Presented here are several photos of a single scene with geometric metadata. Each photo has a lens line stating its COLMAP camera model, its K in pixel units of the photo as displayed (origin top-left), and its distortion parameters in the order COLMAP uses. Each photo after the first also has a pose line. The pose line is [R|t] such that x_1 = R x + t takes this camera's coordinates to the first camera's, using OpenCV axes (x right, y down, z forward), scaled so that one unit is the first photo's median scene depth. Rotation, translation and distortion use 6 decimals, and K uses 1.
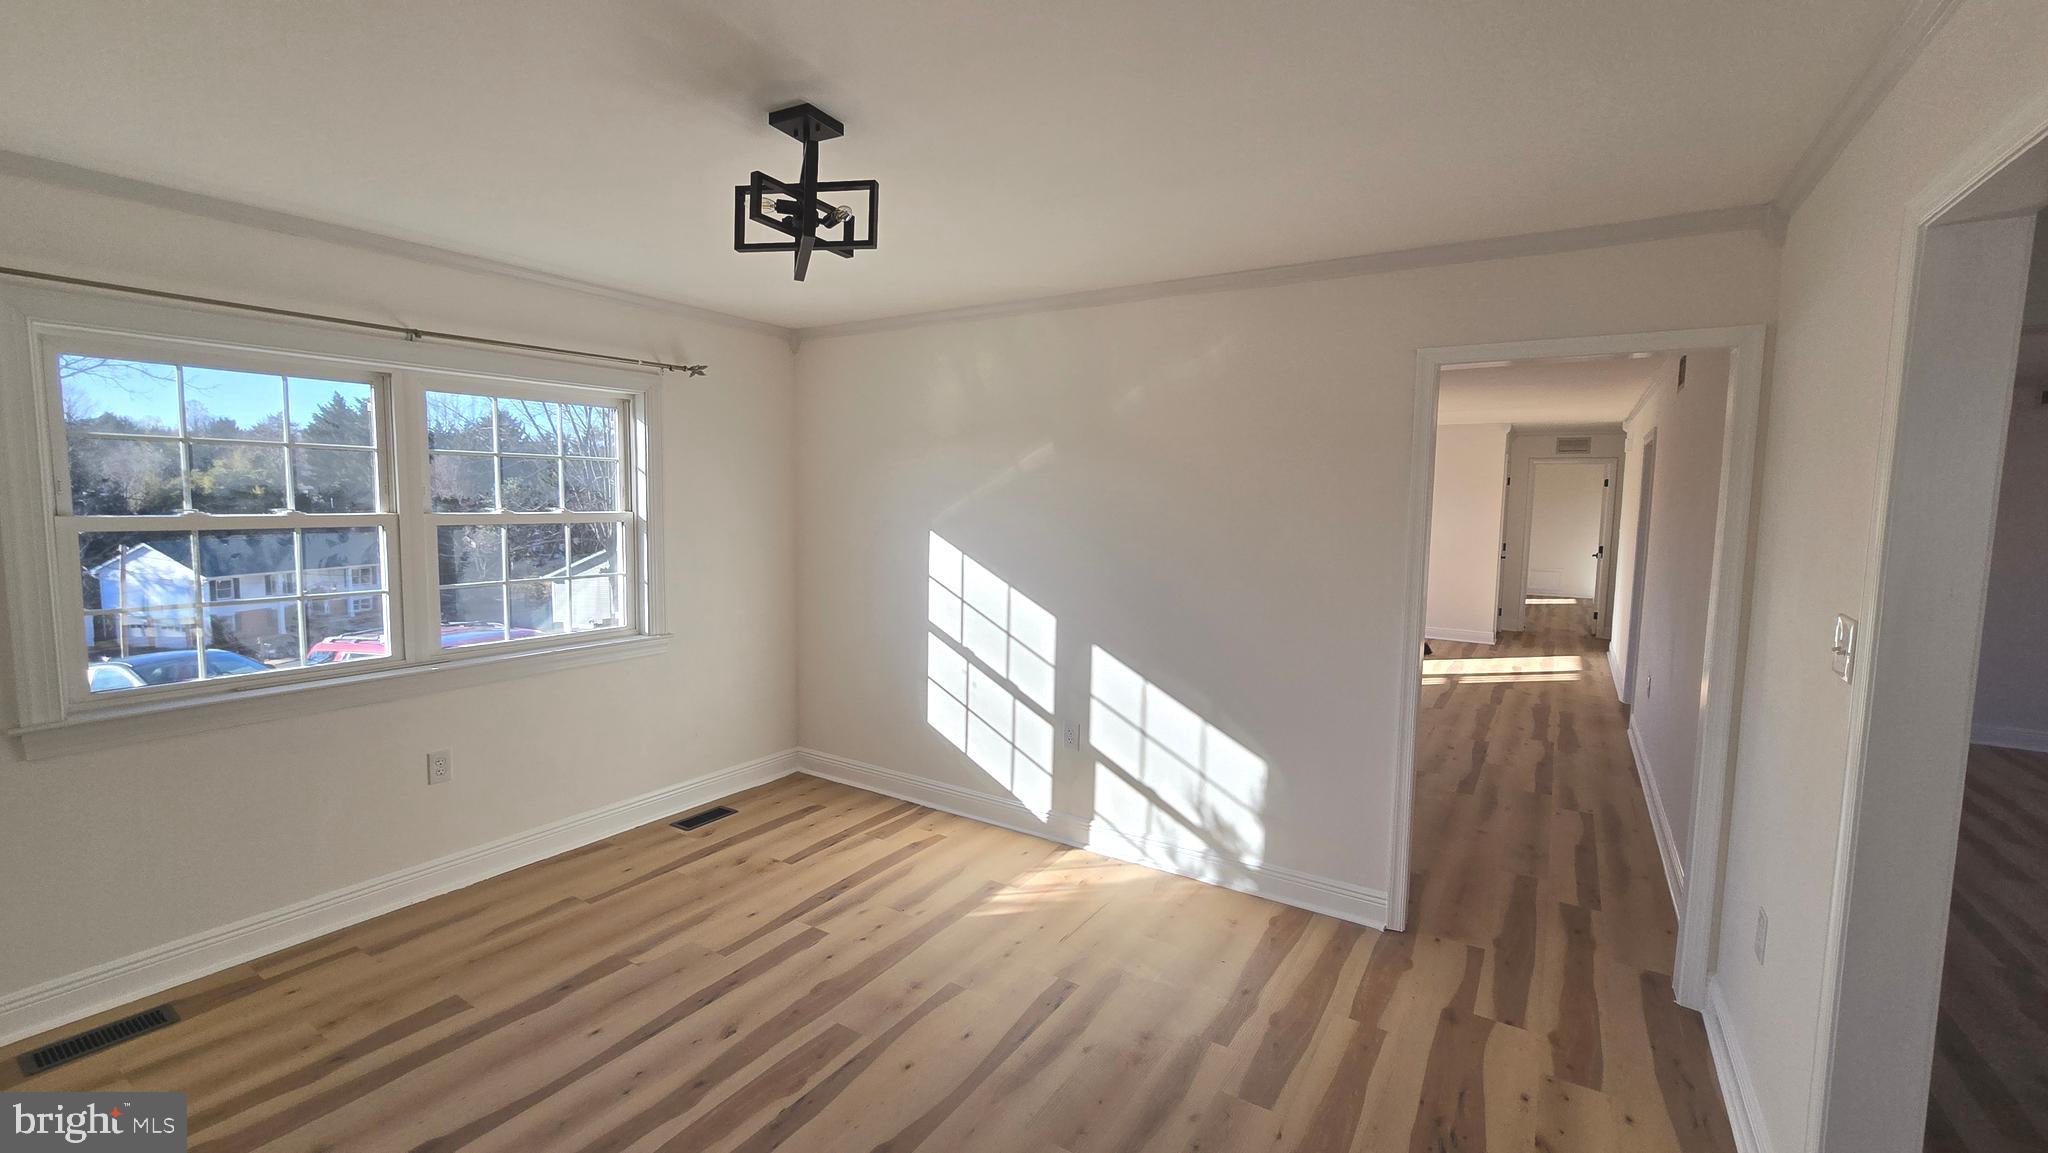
lens RADIAL K [[847.9, 0, 1032.3], [0, 847.9, 569.9], [0, 0, 1]] dist [-0.001645, -0.000418]
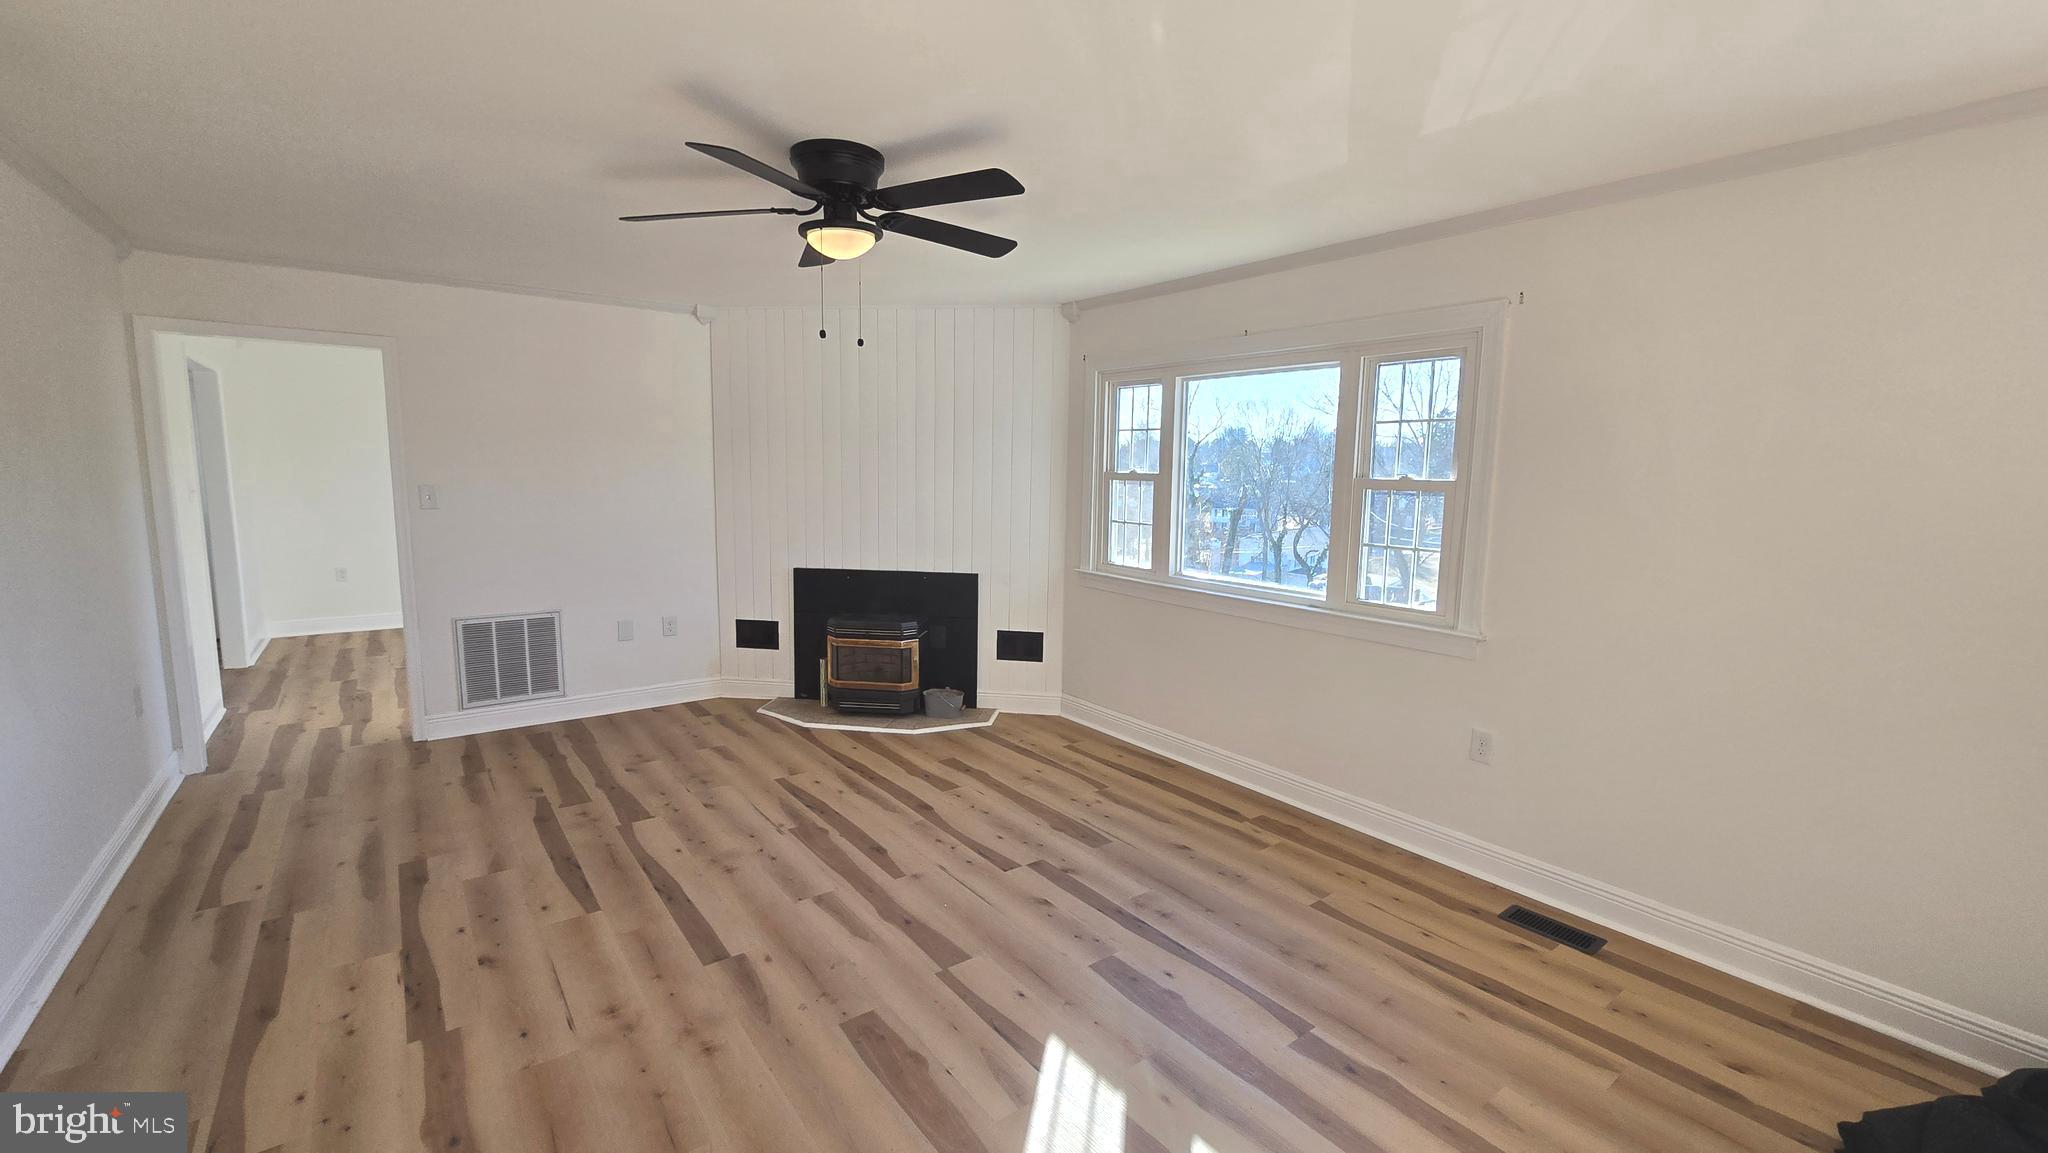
lens RADIAL K [[847.9, 0, 1032.3], [0, 847.9, 569.9], [0, 0, 1]] dist [-0.001645, -0.000418]
pose [[-0.352173, 0.100224, -0.930553, 1.152563], [-0.102321, 0.984168, 0.144722, -0.147811], [0.930325, 0.146182, -0.336342, 2.022185]]
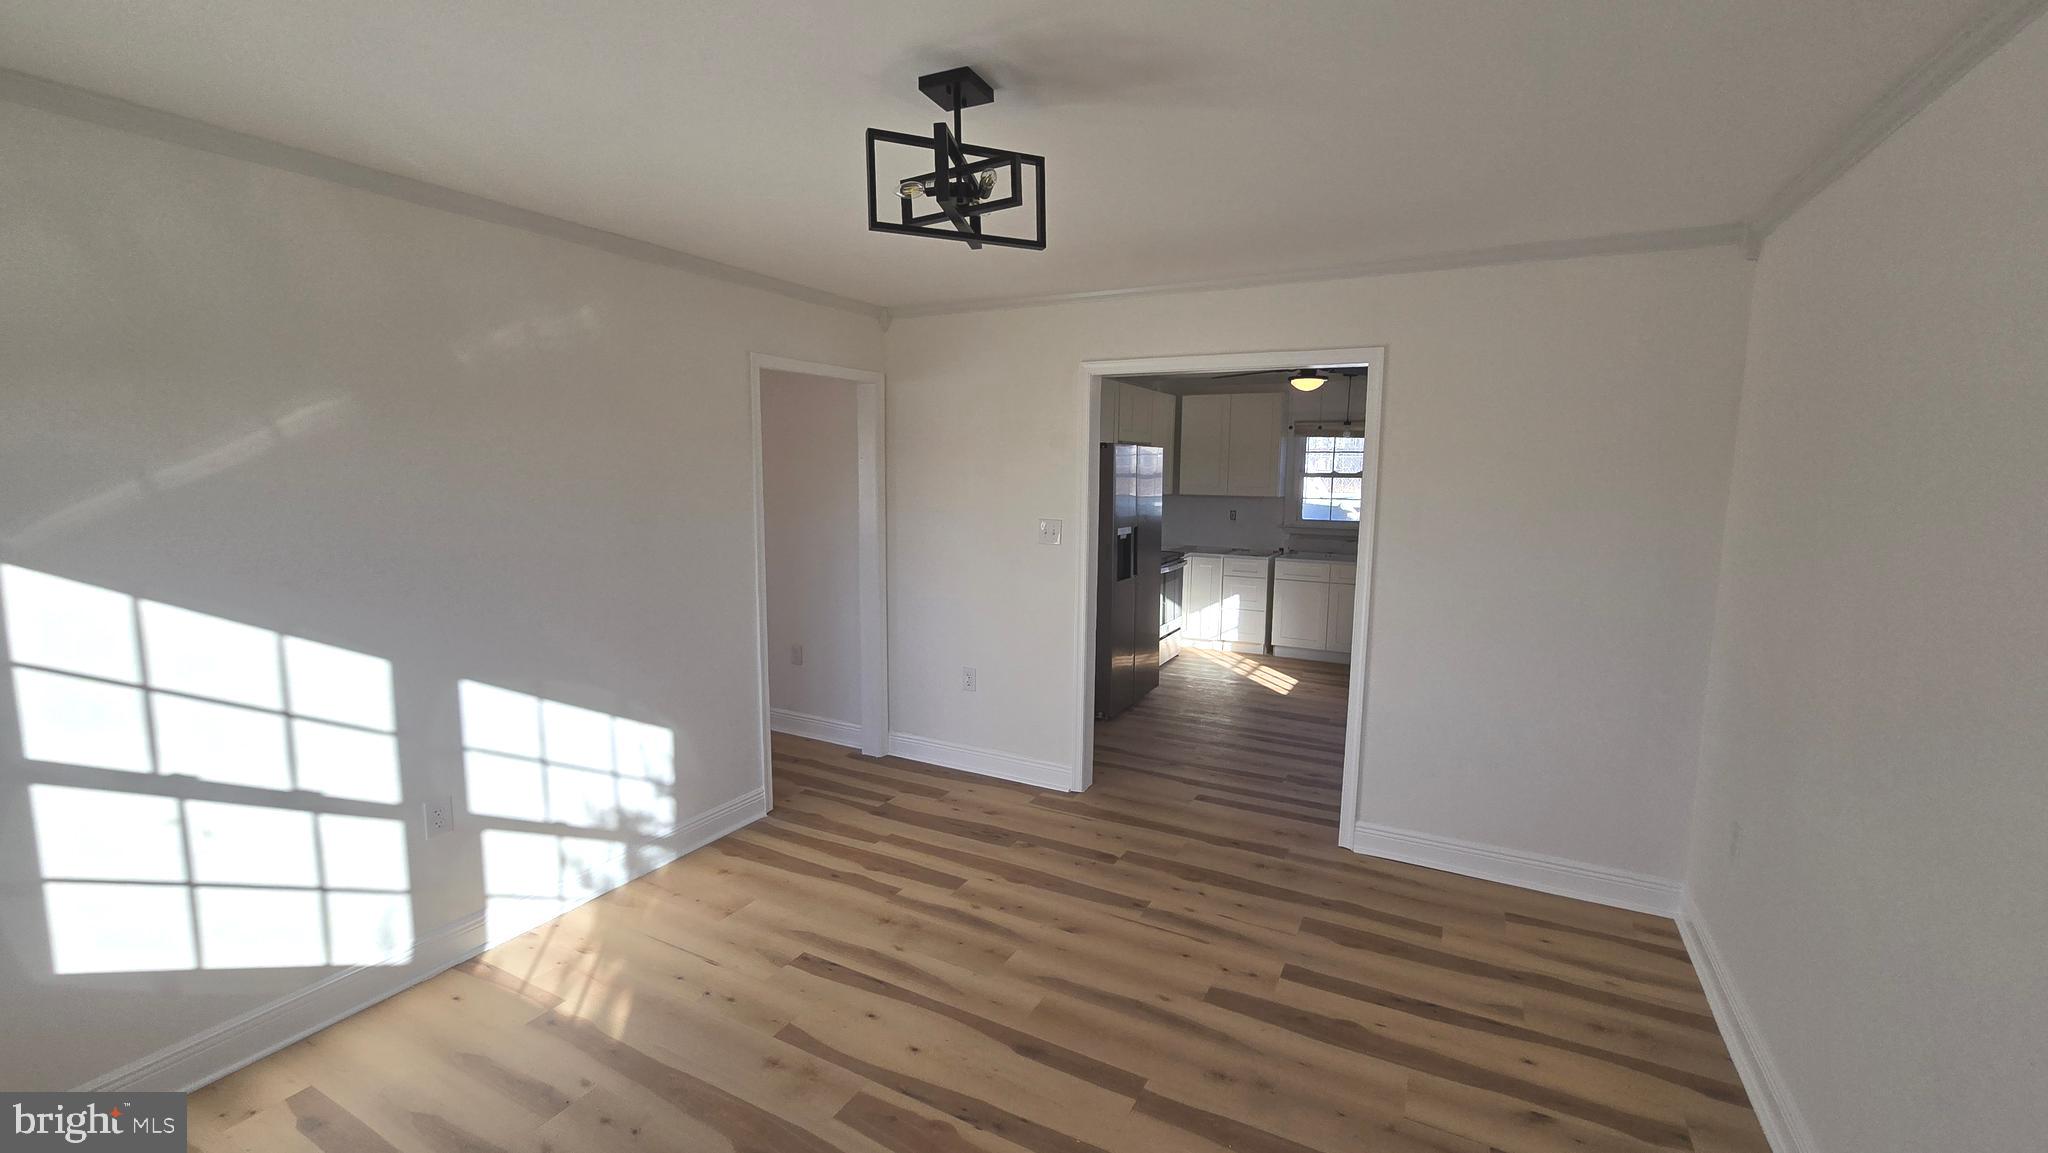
lens RADIAL K [[847.9, 0, 1032.3], [0, 847.9, 569.9], [0, 0, 1]] dist [-0.001645, -0.000418]
pose [[-0.079878, -0.137994, 0.987207, -0.669825], [0.080012, 0.986288, 0.144339, -0.070687], [-0.993588, 0.090518, -0.067741, 0.543780]]
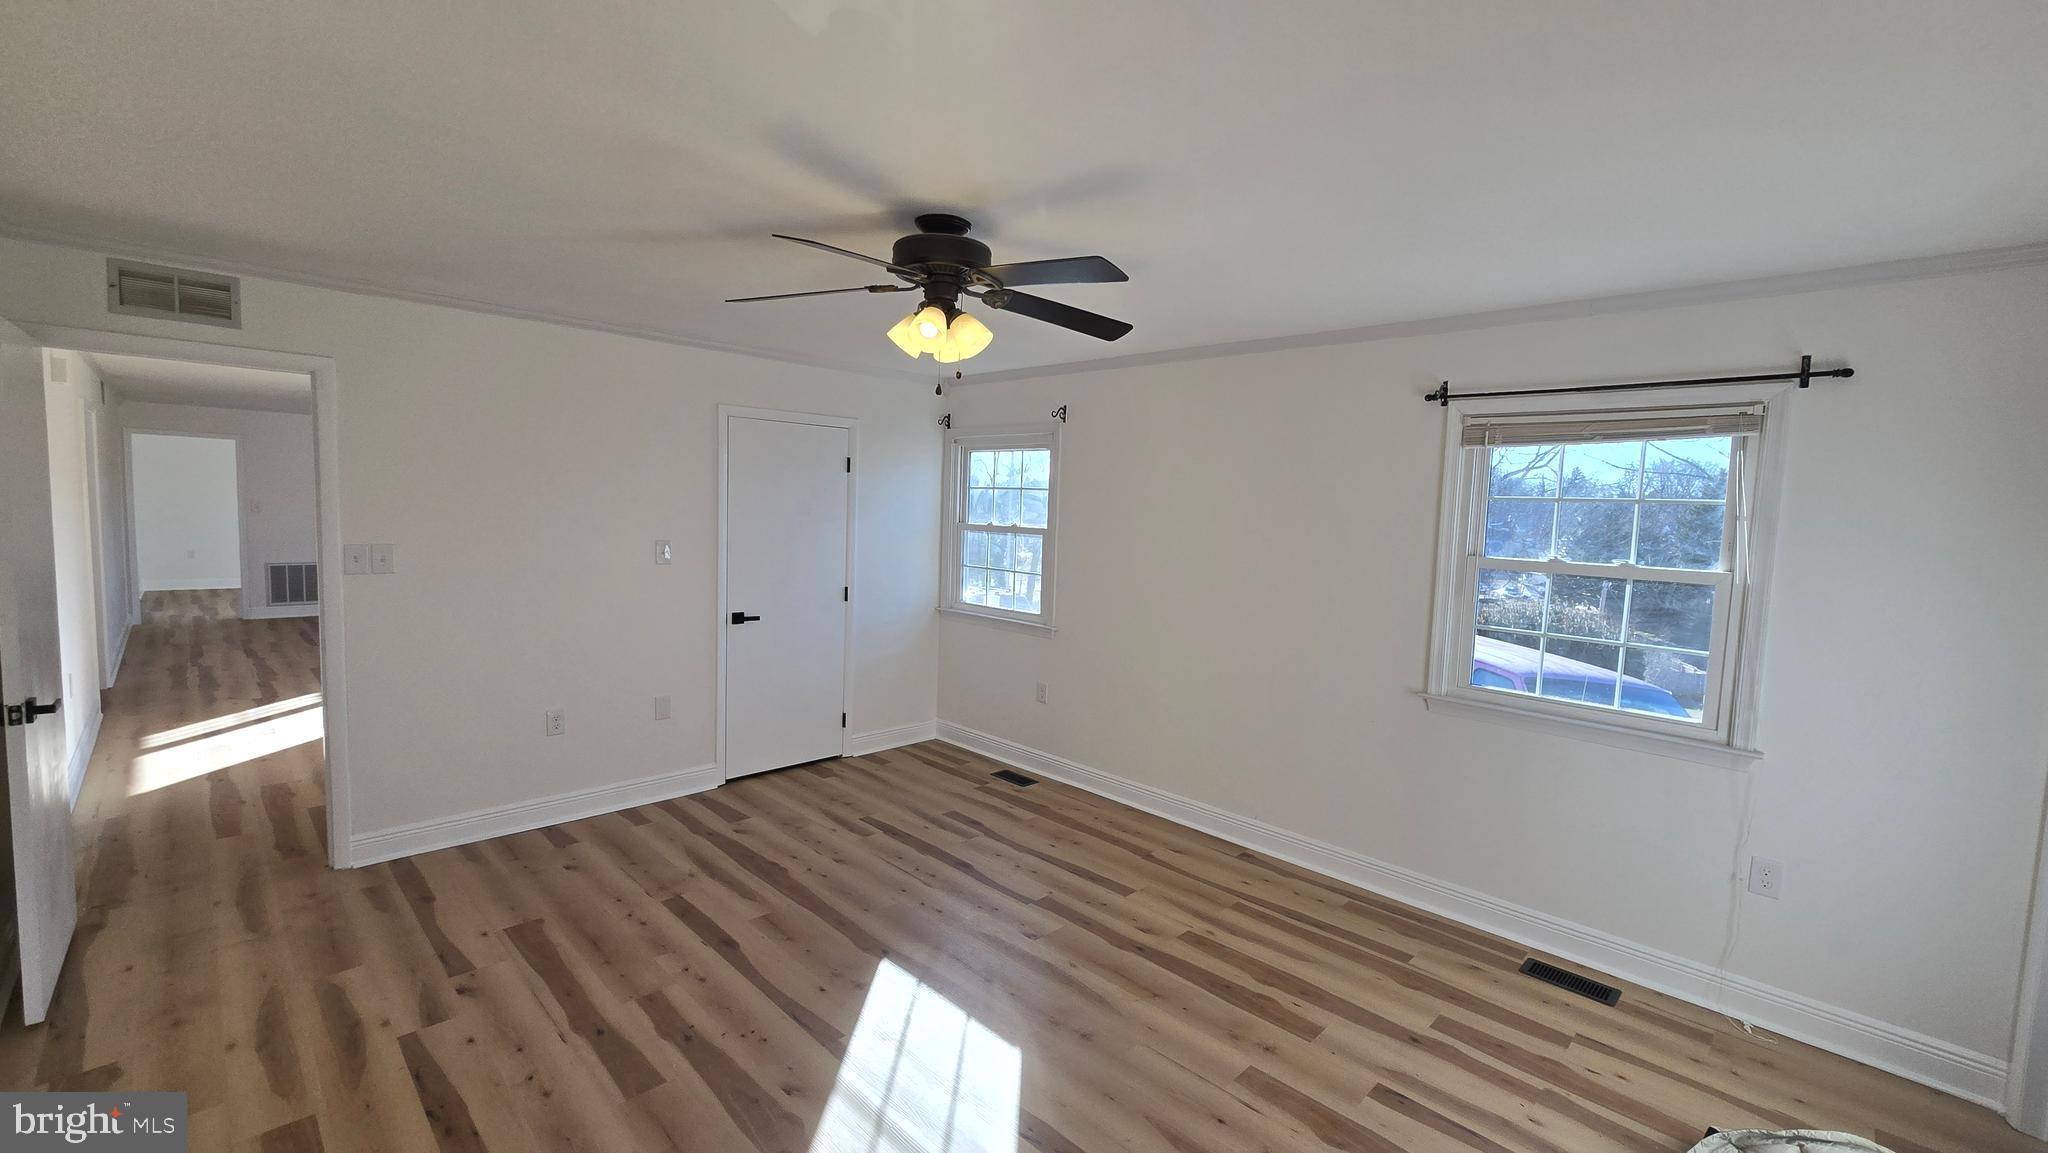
lens RADIAL K [[841.8, 0, 1021.3], [0, 841.8, 589.1], [0, 0, 1]] dist [-0.002053, -0.000295]
pose [[-0.225848, 0.064444, -0.972029, 2.298497], [-0.129350, 0.986991, 0.095490, -0.282776], [0.965537, 0.147298, -0.214574, 3.639358]]
